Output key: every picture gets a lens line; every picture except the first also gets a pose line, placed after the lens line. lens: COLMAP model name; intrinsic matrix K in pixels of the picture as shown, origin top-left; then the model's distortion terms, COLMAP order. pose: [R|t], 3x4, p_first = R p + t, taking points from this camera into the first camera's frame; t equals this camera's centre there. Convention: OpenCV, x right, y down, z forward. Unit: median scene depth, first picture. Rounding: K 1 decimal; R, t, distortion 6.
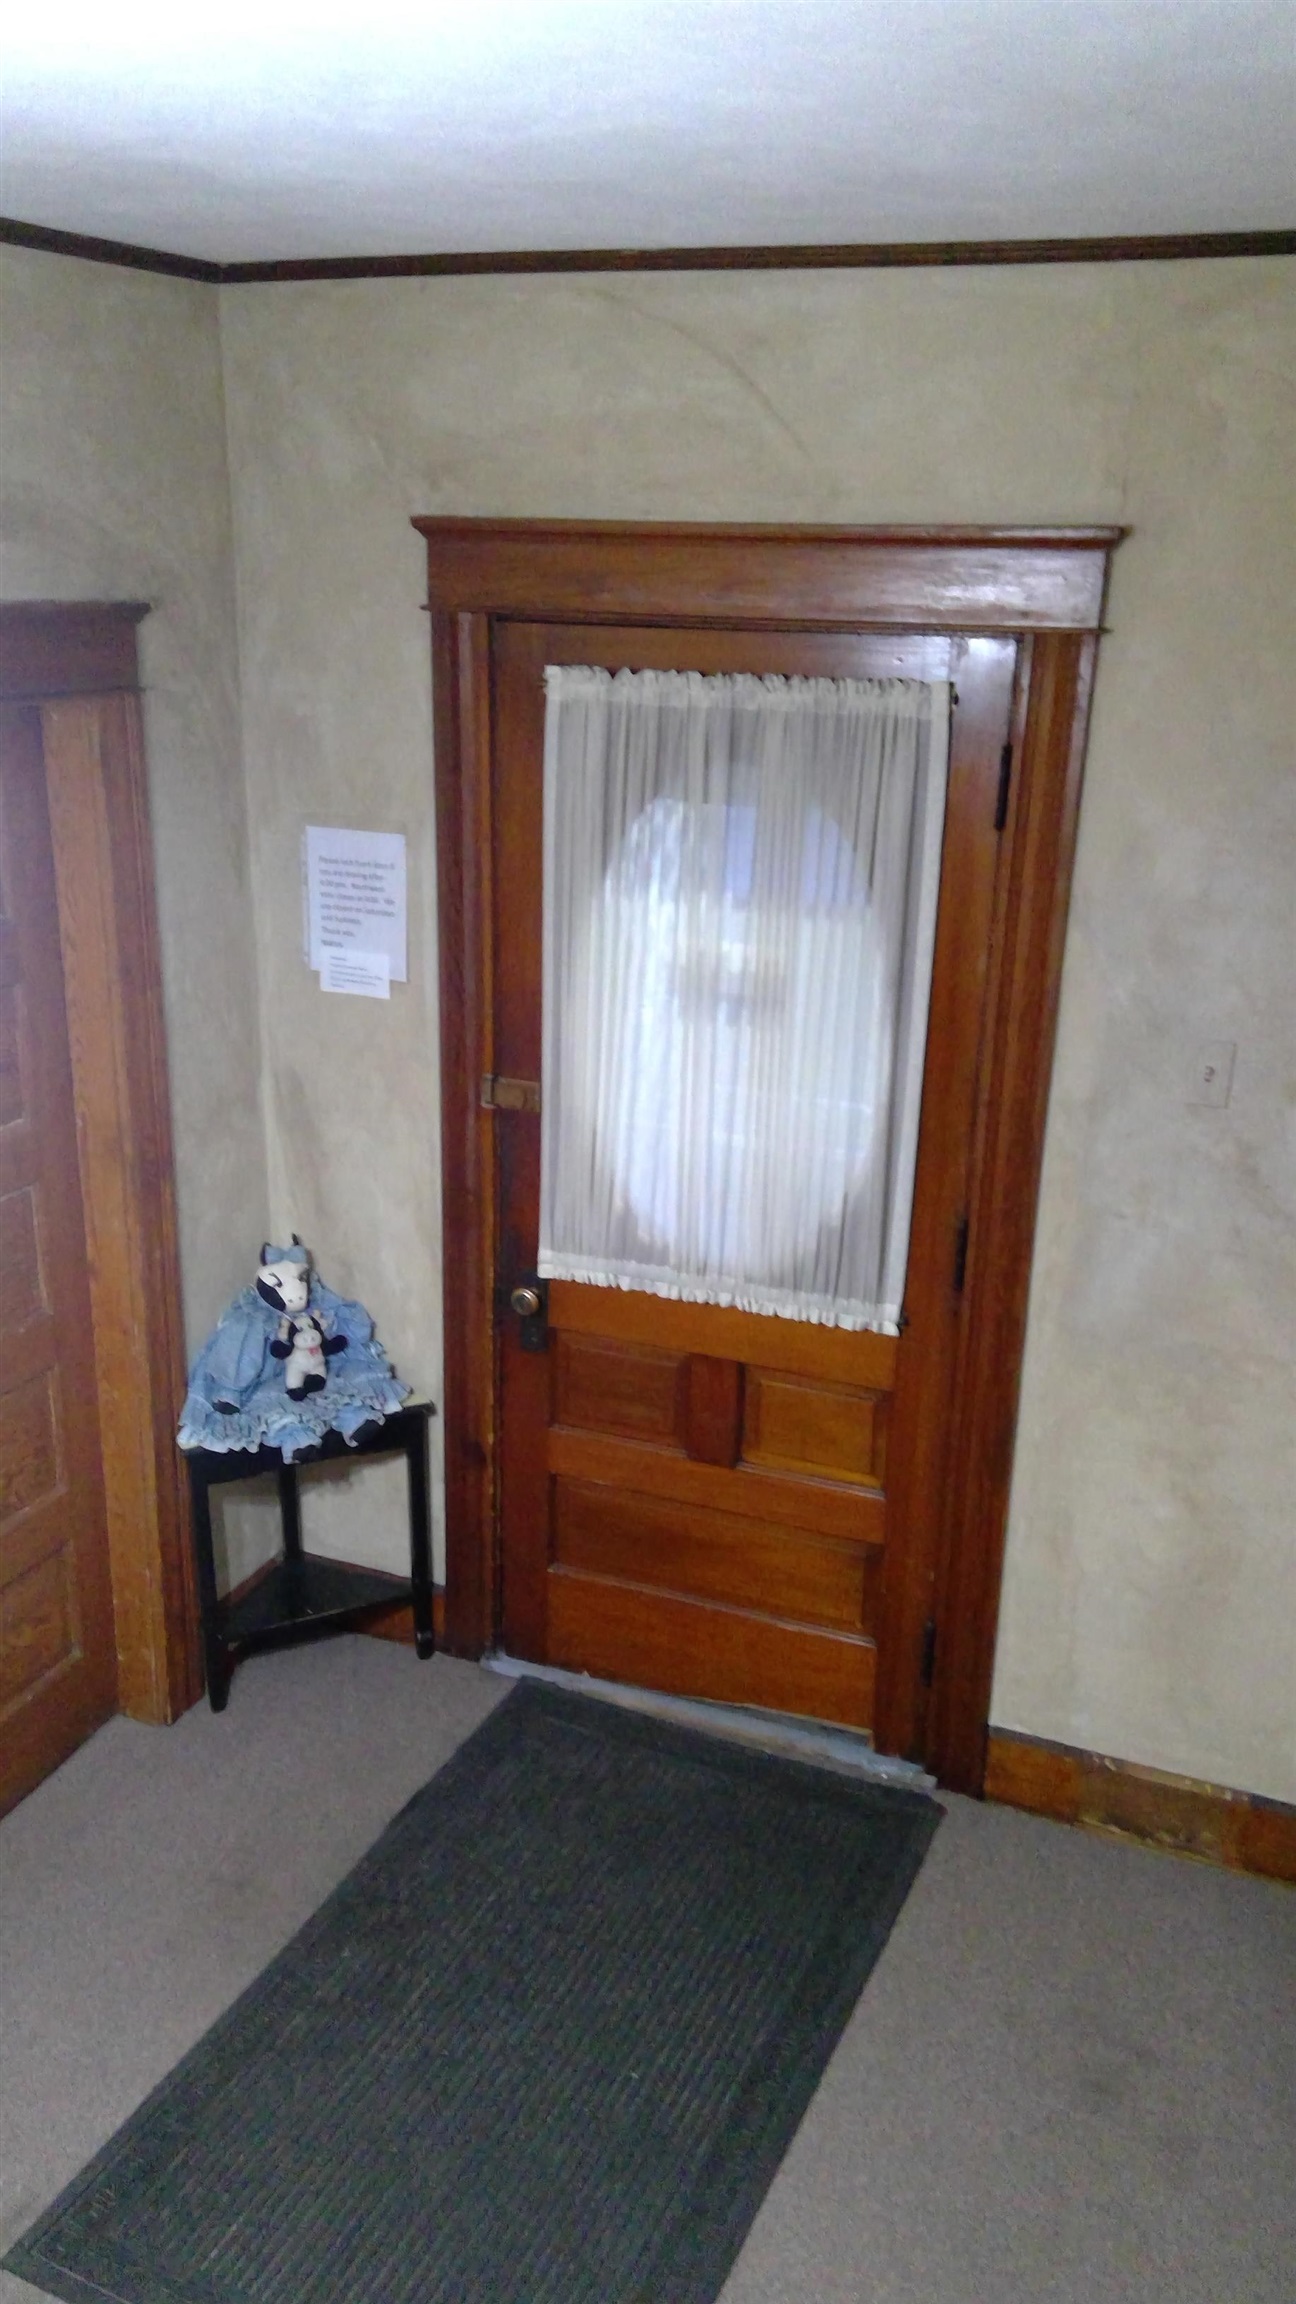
lens RADIAL K [[1815.6, 0, 662.2], [0, 1815.6, 1151.7], [0, 0, 1]] dist [0.071841, -0.005675]
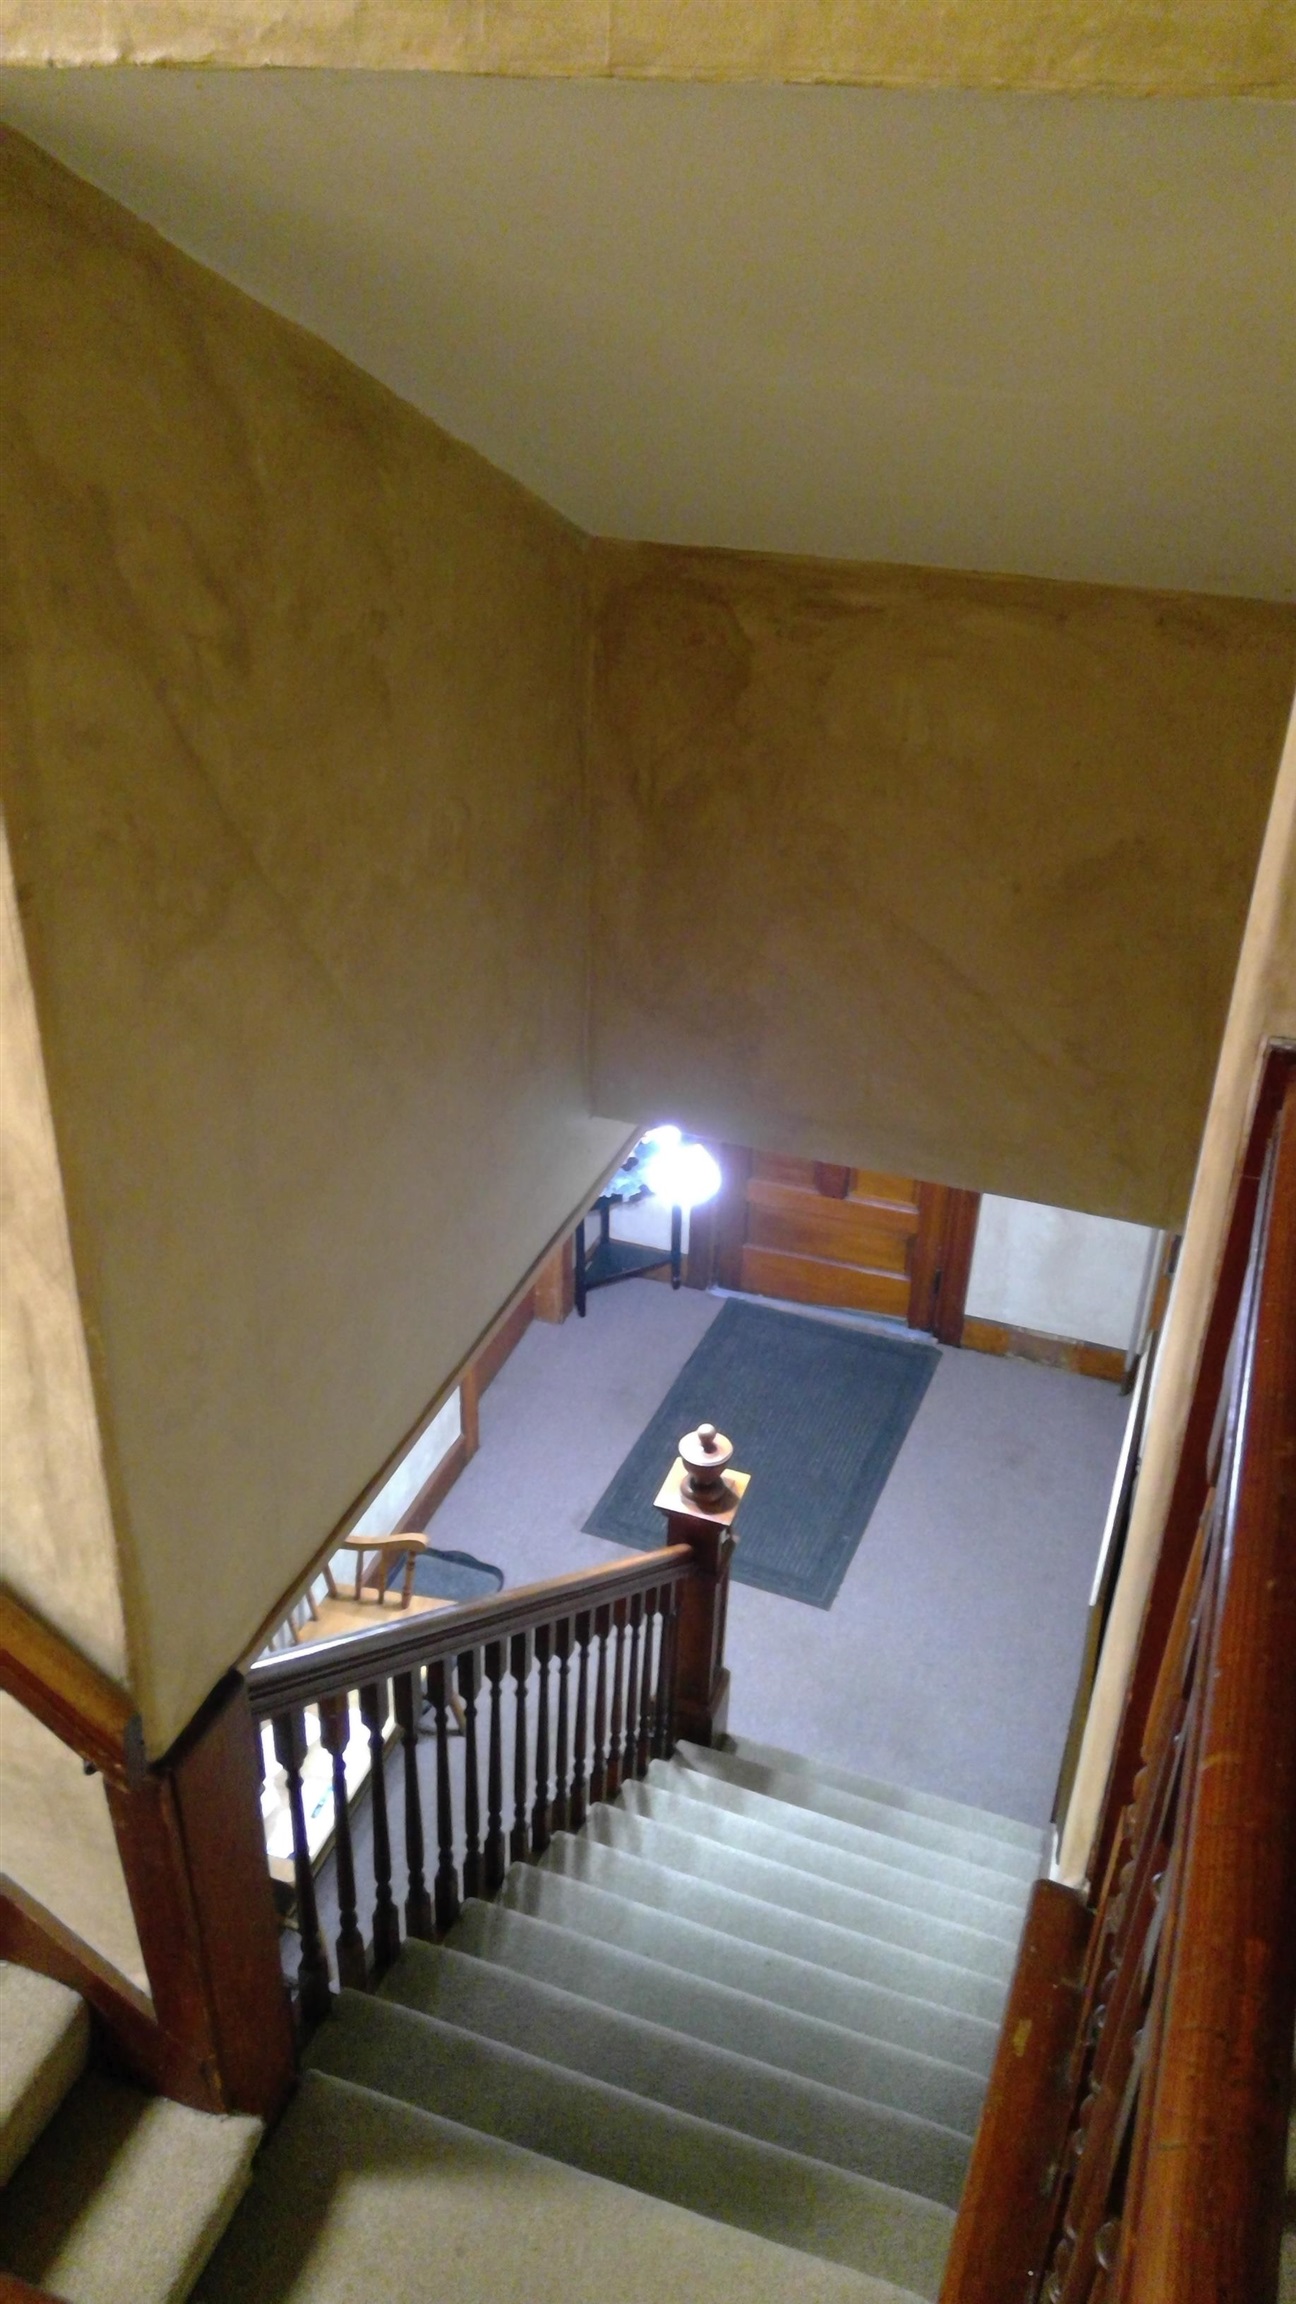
lens RADIAL K [[1815.6, 0, 637.4], [0, 1815.6, 1146.4], [0, 0, 1]] dist [0.071841, -0.005675]
pose [[0.998809, -0.024028, 0.042459, -0.277144], [0.014239, 0.975989, 0.217356, -0.331392], [-0.046662, -0.216492, 0.975169, -0.968511]]
